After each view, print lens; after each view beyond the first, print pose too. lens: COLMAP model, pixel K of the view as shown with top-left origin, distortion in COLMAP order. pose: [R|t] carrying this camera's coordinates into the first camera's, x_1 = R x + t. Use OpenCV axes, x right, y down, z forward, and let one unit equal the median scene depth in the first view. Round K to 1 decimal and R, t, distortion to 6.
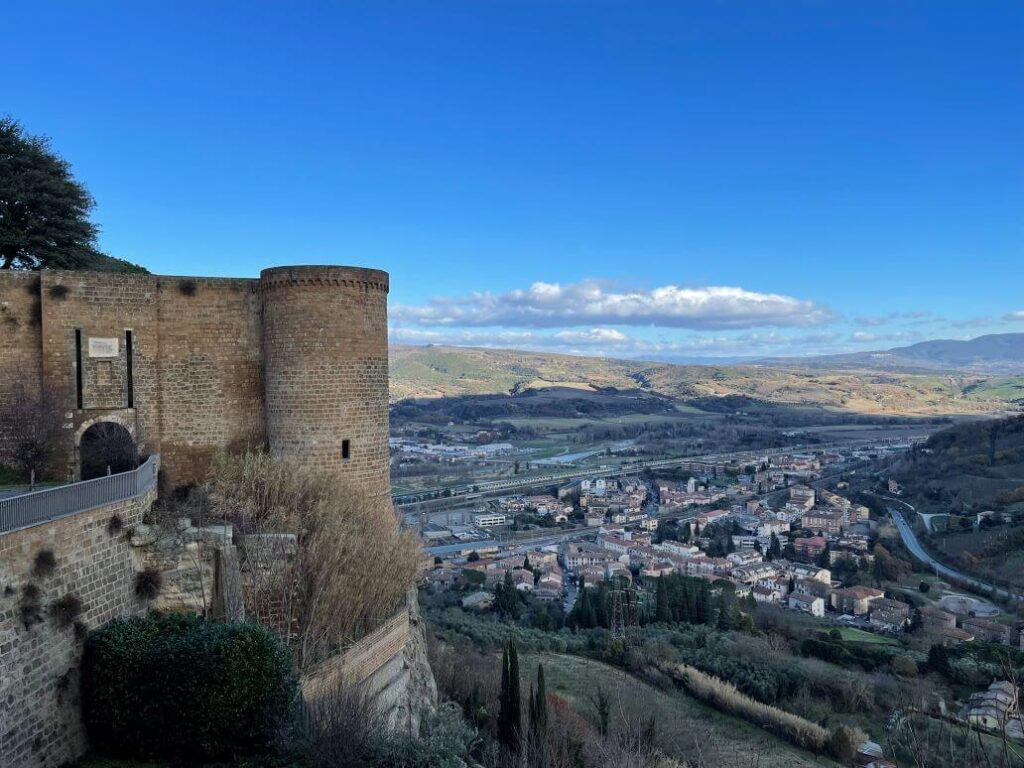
lens RADIAL K [[752.2, 0, 512.0], [0, 752.2, 384.0], [0, 0, 1]] dist [0.047800, -0.084653]
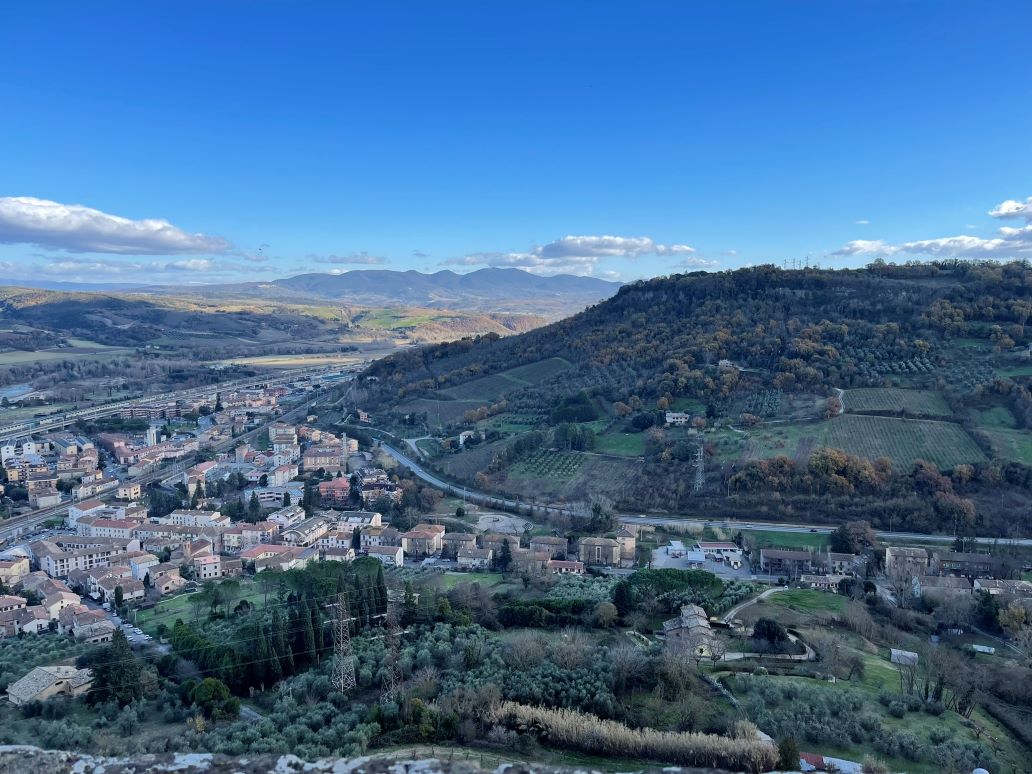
lens RADIAL K [[756.1, 0, 516.0], [0, 756.1, 387.0], [0, 0, 1]] dist [0.036298, -0.060142]
pose [[0.713474, -0.066419, 0.697527, -0.063288], [-0.000985, 0.995401, 0.095790, -0.002485], [-0.700681, -0.069031, 0.710127, 0.115184]]
